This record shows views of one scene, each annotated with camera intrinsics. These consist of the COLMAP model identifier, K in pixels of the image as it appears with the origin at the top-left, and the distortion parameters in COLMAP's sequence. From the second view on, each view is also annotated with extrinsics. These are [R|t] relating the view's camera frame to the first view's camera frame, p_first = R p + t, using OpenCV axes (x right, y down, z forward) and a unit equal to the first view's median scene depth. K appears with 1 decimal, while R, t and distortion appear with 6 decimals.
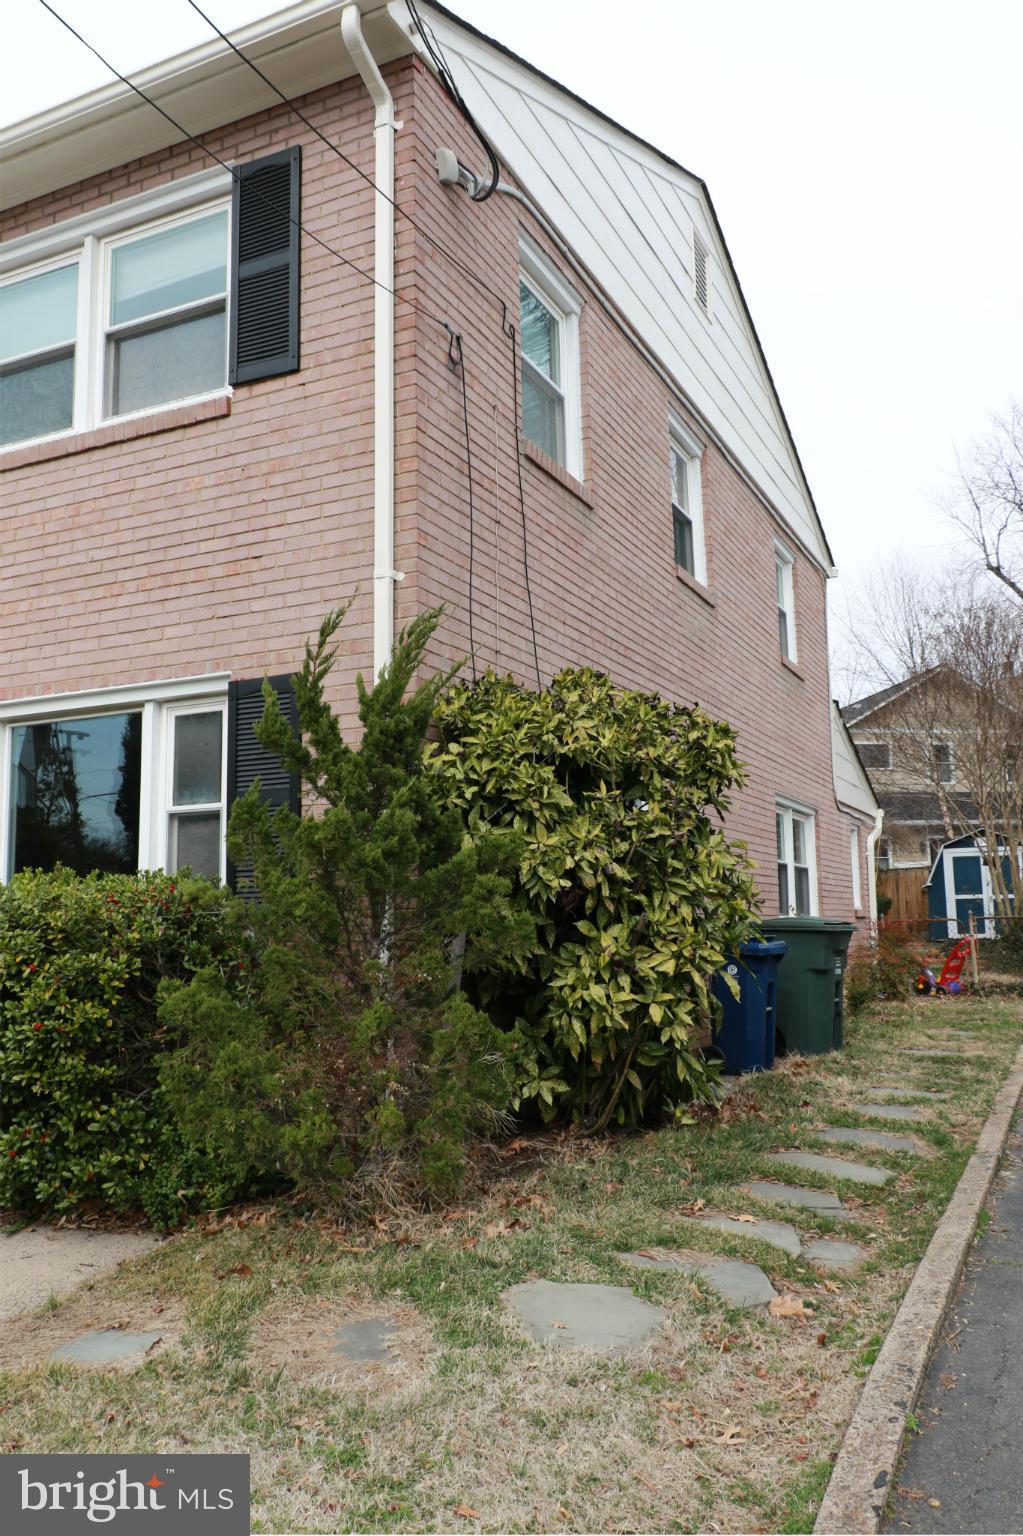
lens RADIAL K [[1205.0, 0, 500.9], [0, 1205.0, 776.9], [0, 0, 1]] dist [-0.029250, 0.029637]
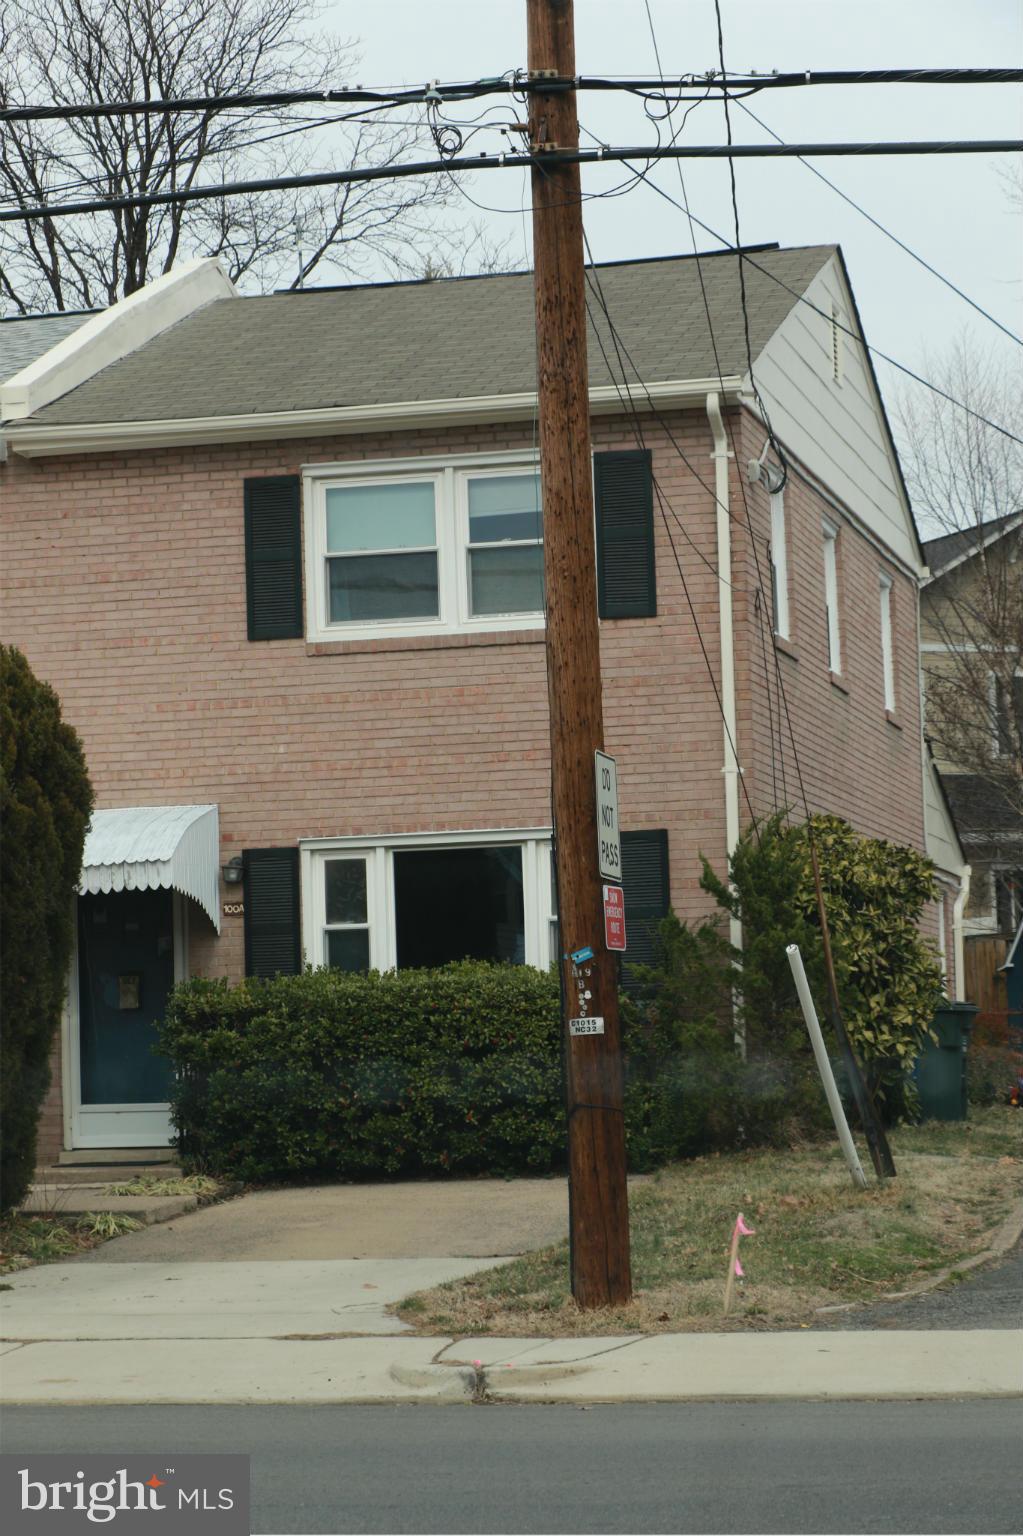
lens RADIAL K [[3885.4, 0, 511.7], [0, 3885.4, 768.3], [0, 0, 1]] dist [-0.161890, 0.000000]
pose [[0.973797, 0.005899, 0.227341, -1.406244], [-0.014473, 0.999244, 0.036069, -0.323136], [-0.226956, -0.038414, 0.973147, -3.531579]]
